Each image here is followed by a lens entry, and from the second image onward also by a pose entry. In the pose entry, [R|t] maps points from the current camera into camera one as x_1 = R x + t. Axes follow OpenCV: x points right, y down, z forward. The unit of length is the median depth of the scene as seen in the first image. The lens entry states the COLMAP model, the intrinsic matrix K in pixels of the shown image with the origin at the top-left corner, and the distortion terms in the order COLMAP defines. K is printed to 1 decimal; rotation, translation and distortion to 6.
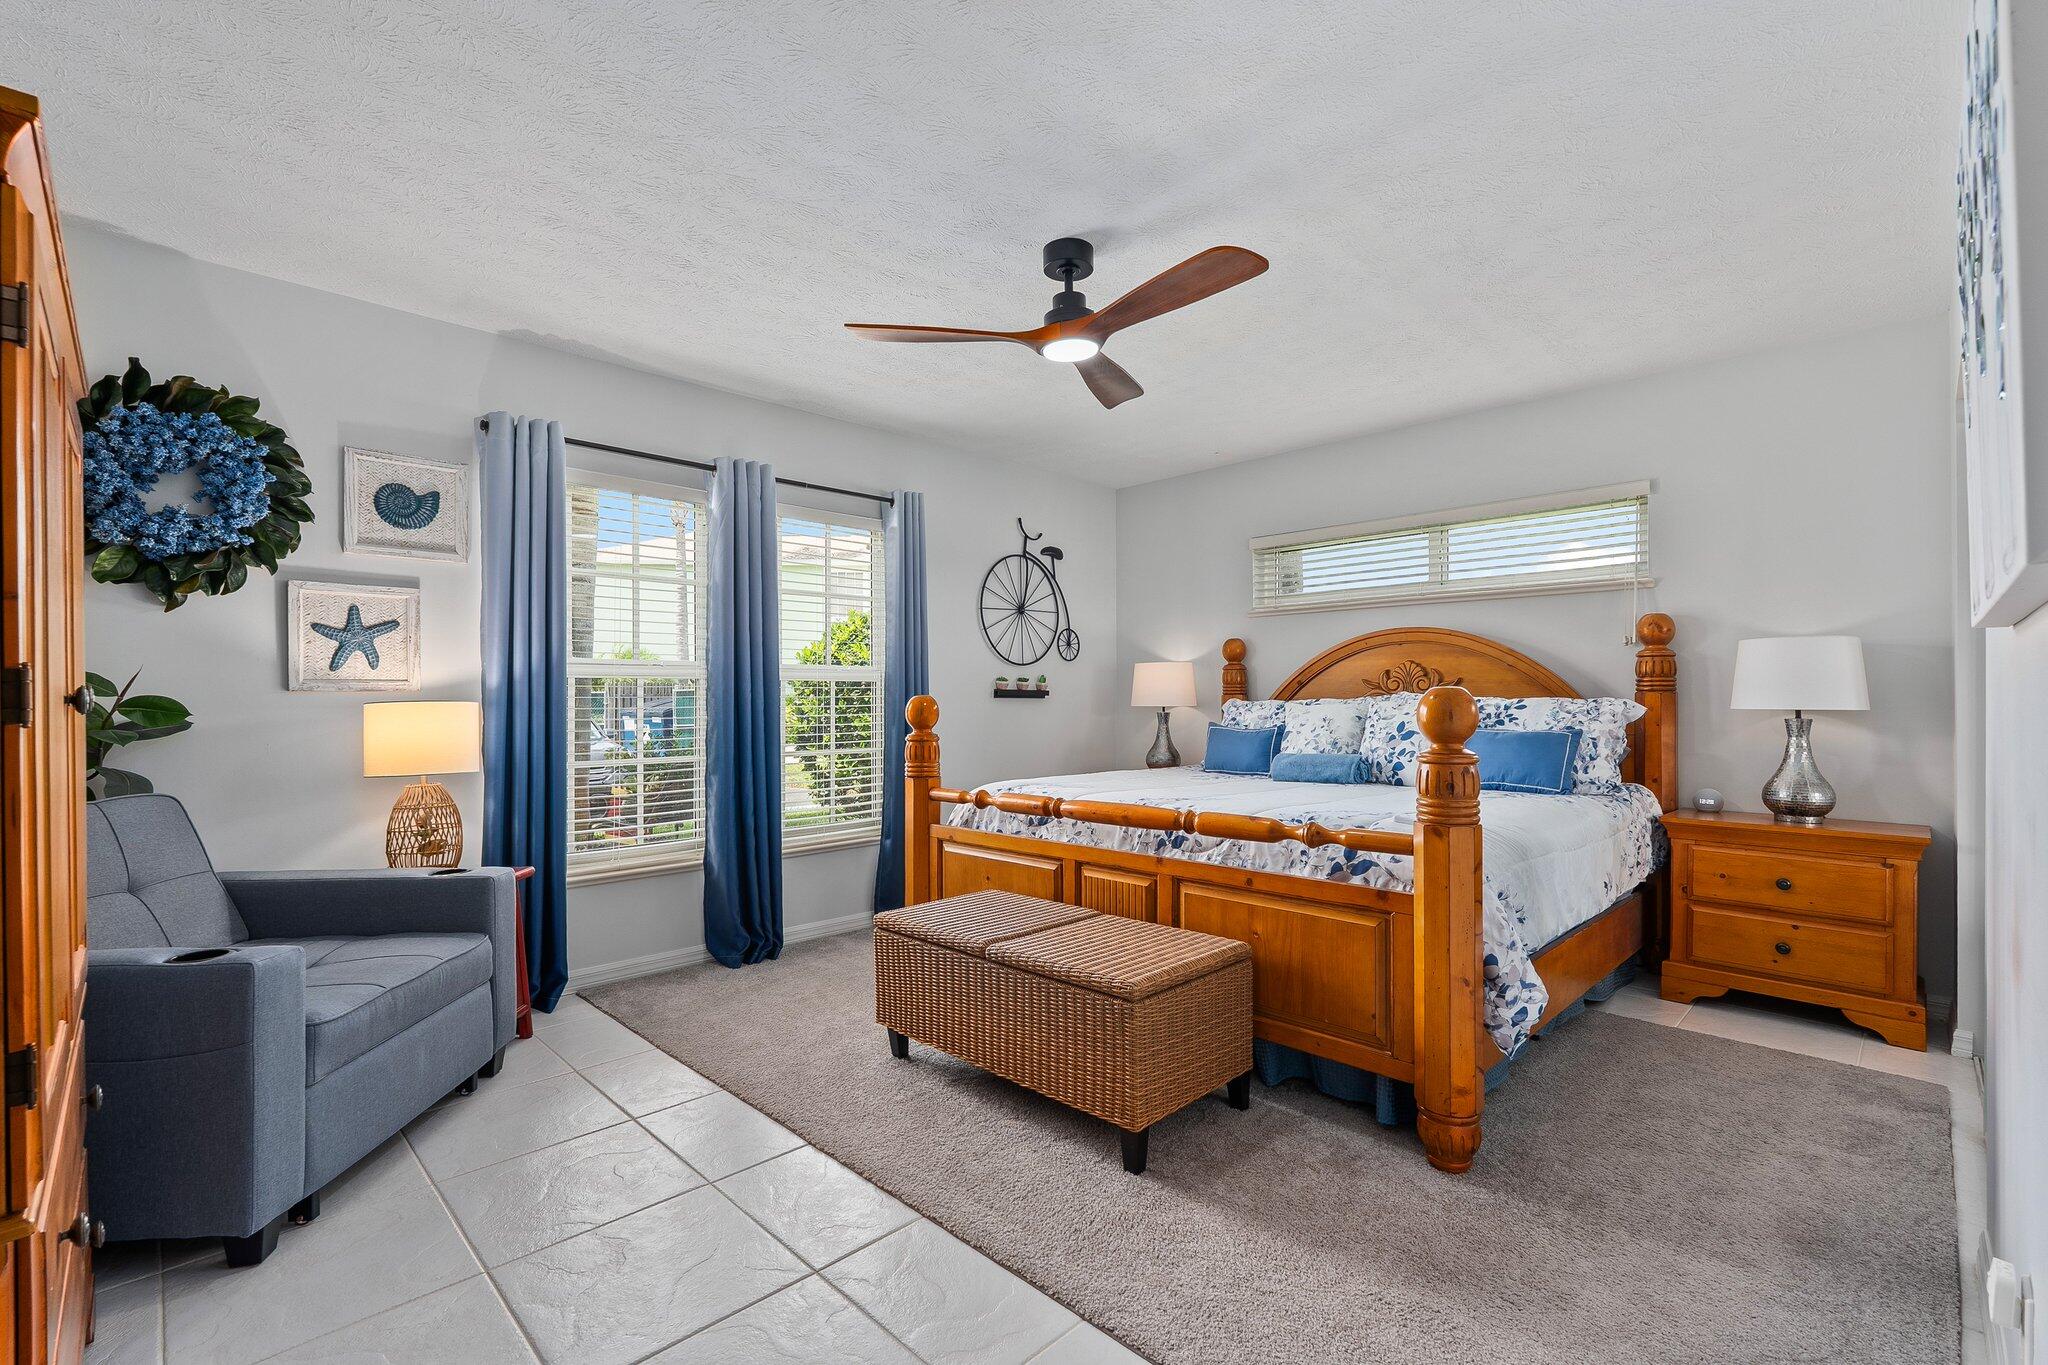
lens RADIAL K [[898.7, 0, 1008.7], [0, 898.7, 689.8], [0, 0, 1]] dist [-0.005229, -0.000099]
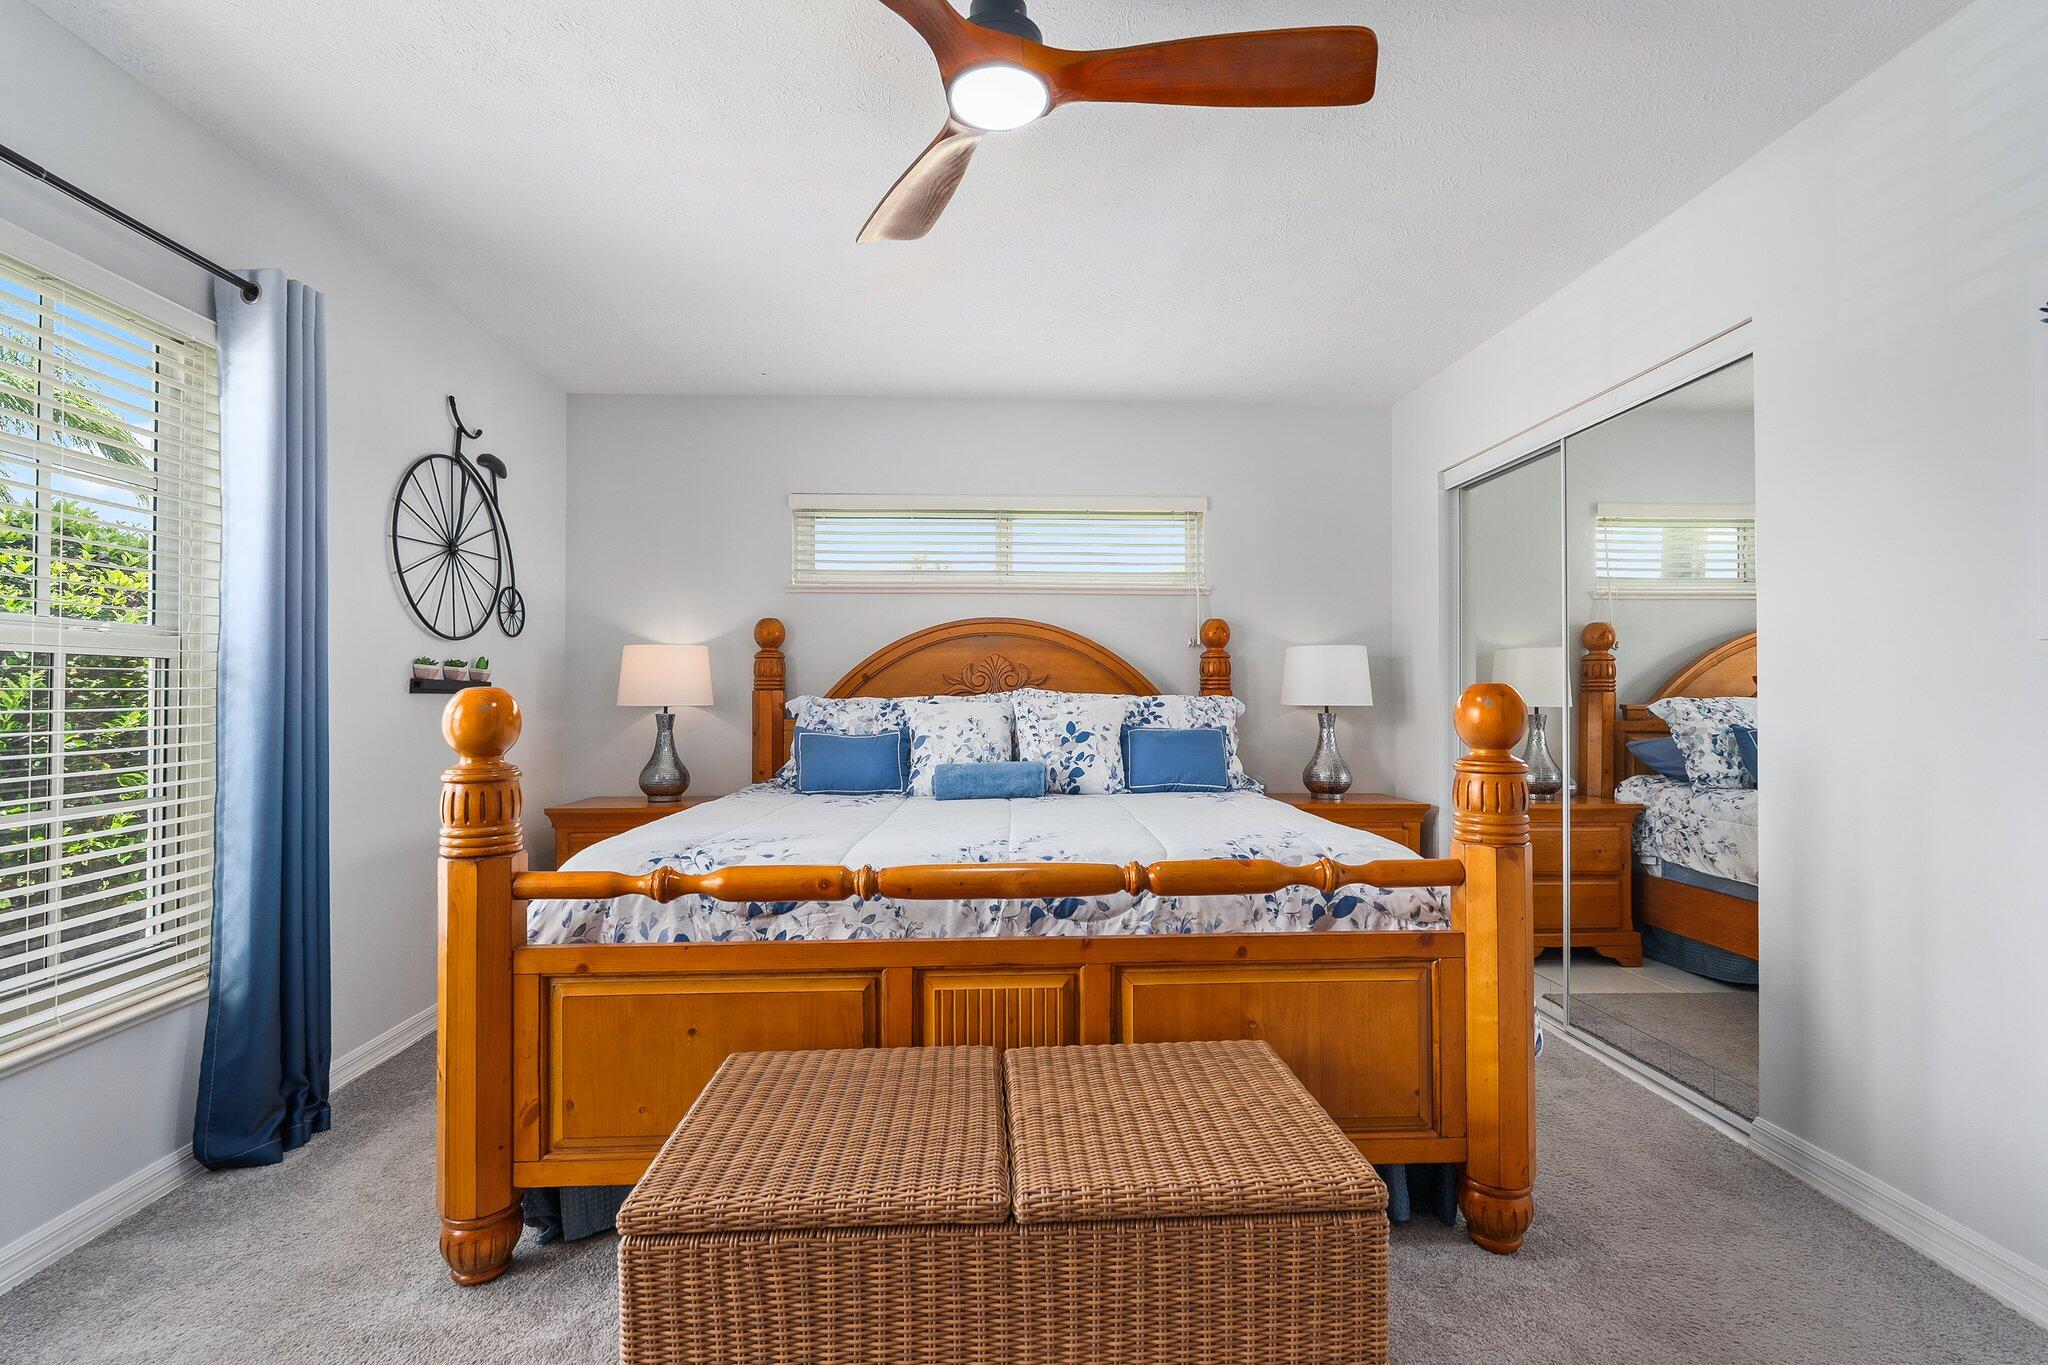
lens RADIAL K [[898.7, 0, 1024.0], [0, 898.7, 681.5], [0, 0, 1]] dist [-0.005229, -0.000099]
pose [[0.662174, 0.013647, 0.749226, -0.253283], [-0.009673, 0.999907, -0.009664, 0.004445], [-0.749287, -0.000848, 0.662244, 0.432544]]
